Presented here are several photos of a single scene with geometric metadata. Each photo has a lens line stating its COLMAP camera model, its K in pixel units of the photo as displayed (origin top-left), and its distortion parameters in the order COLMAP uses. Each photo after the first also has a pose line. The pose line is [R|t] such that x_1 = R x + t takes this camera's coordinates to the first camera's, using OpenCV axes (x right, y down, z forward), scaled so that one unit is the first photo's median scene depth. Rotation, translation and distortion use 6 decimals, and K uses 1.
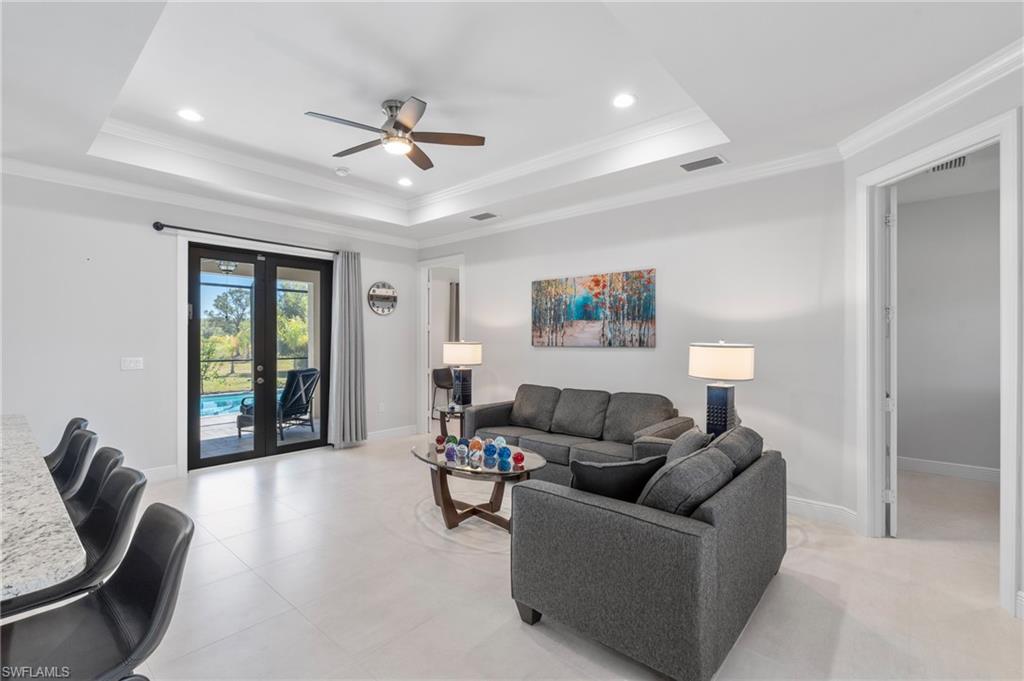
lens RADIAL K [[462.8, 0, 502.3], [0, 462.8, 342.3], [0, 0, 1]] dist [-0.012638, 0.000552]
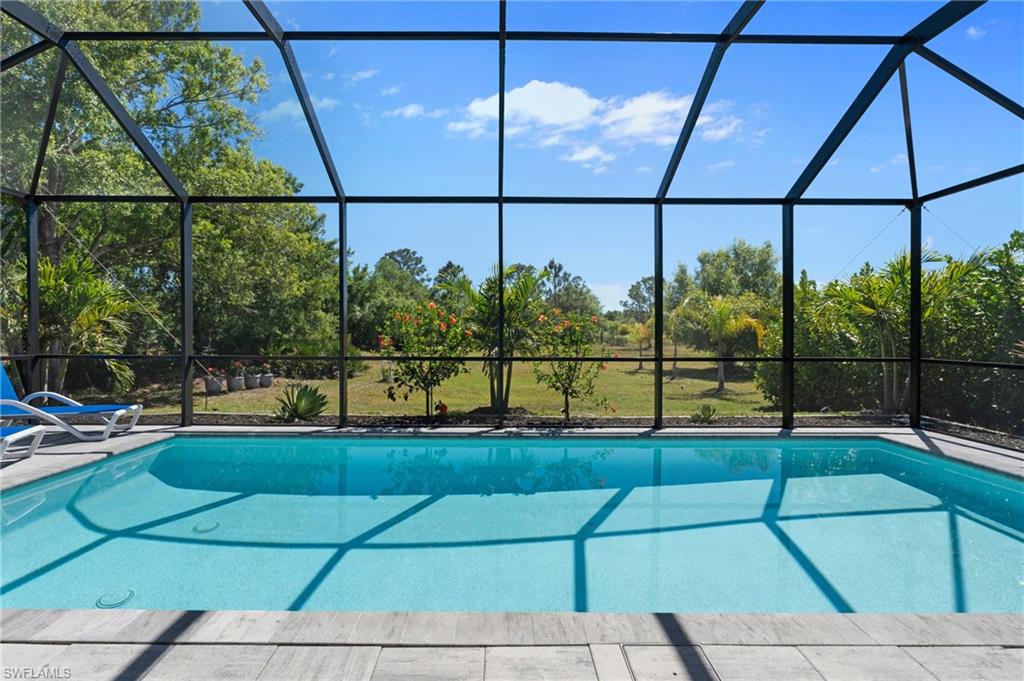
lens RADIAL K [[462.8, 0, 504.3], [0, 462.8, 337.3], [0, 0, 1]] dist [-0.012638, 0.000552]
pose [[0.673507, 0.006603, -0.739152, -0.784160], [-0.001749, 0.999972, 0.007339, 0.034090], [0.739179, -0.003650, 0.673499, 1.474033]]
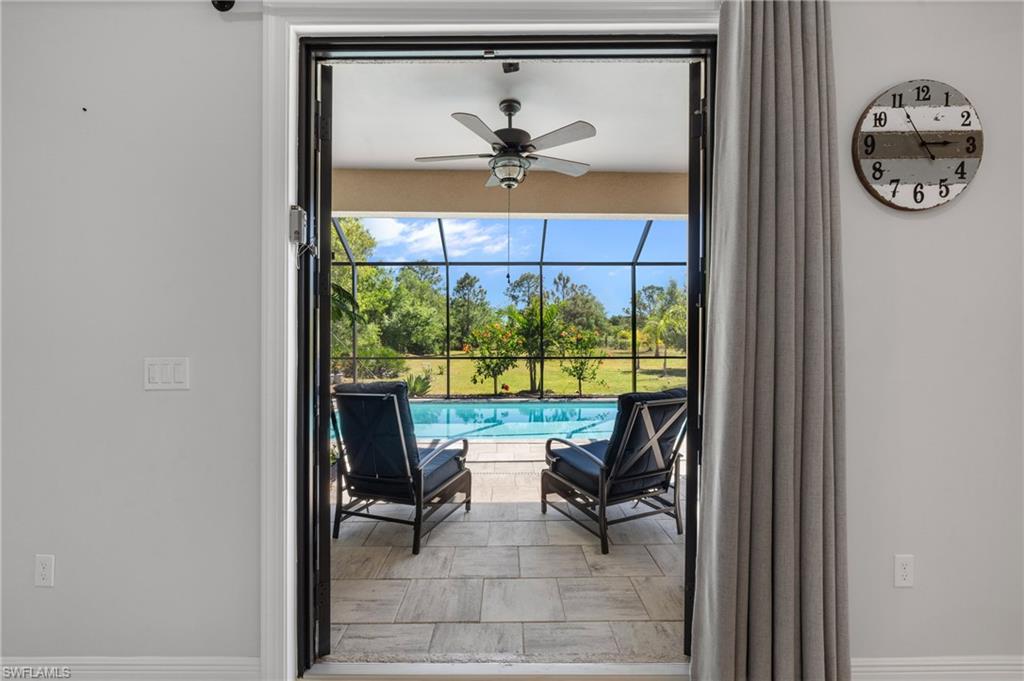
lens RADIAL K [[462.8, 0, 527.6], [0, 462.8, 348.8], [0, 0, 1]] dist [-0.012638, 0.000552]
pose [[0.701176, 0.015048, -0.712830, -0.278762], [0.002129, 0.999729, 0.023199, 0.012906], [0.712985, -0.017784, 0.700953, 0.817586]]
